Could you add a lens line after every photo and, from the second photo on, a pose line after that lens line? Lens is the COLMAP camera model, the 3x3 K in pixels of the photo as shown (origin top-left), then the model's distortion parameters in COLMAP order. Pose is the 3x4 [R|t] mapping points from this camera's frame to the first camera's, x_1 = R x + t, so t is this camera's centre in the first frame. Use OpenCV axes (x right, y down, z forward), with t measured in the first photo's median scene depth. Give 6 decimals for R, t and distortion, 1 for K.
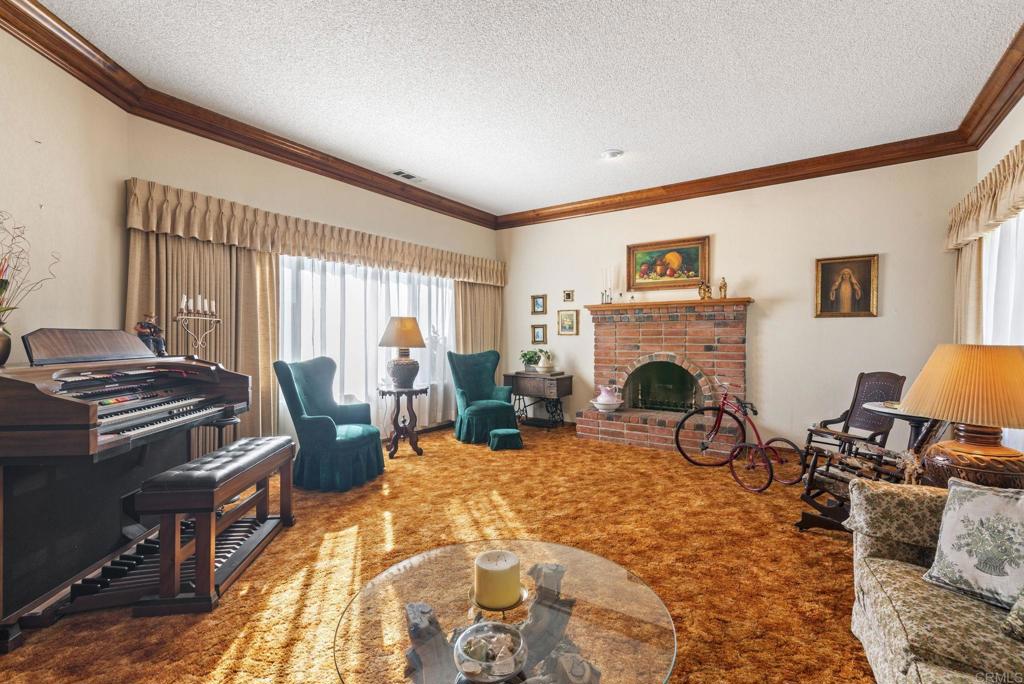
lens RADIAL K [[459.3, 0, 513.7], [0, 459.3, 341.4], [0, 0, 1]] dist [0.016090, -0.000074]
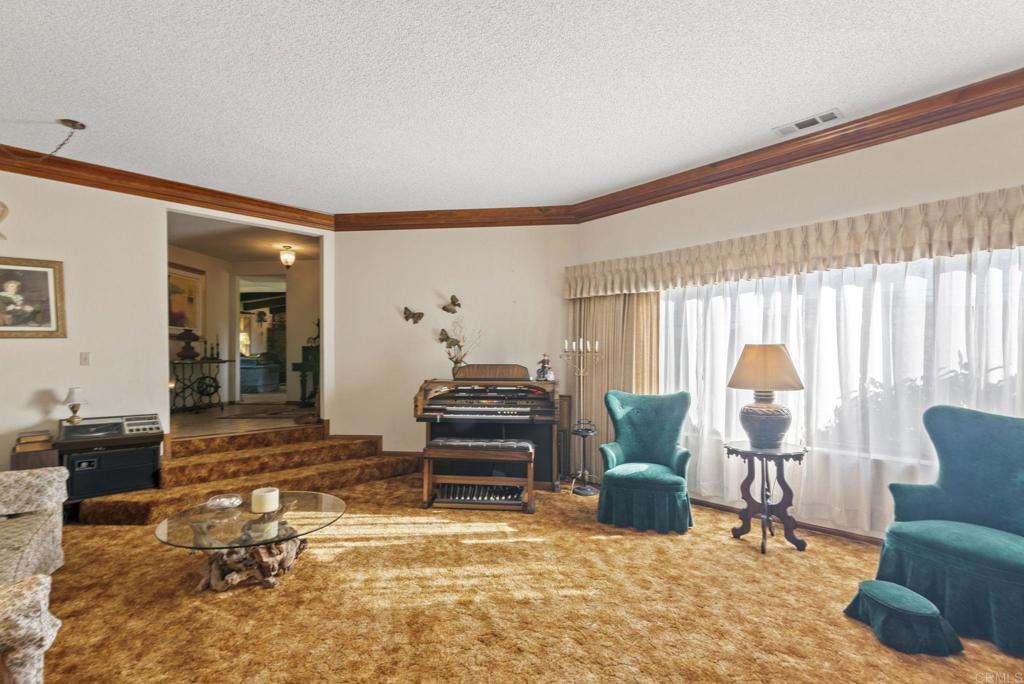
lens RADIAL K [[464.8, 0, 510.6], [0, 464.8, 370.1], [0, 0, 1]] dist [0.001311, 0.000052]
pose [[-0.208696, 0.006833, -0.977957, 0.550823], [-0.021212, 0.999709, 0.011512, -0.014946], [0.977751, 0.023147, -0.208490, 0.821909]]
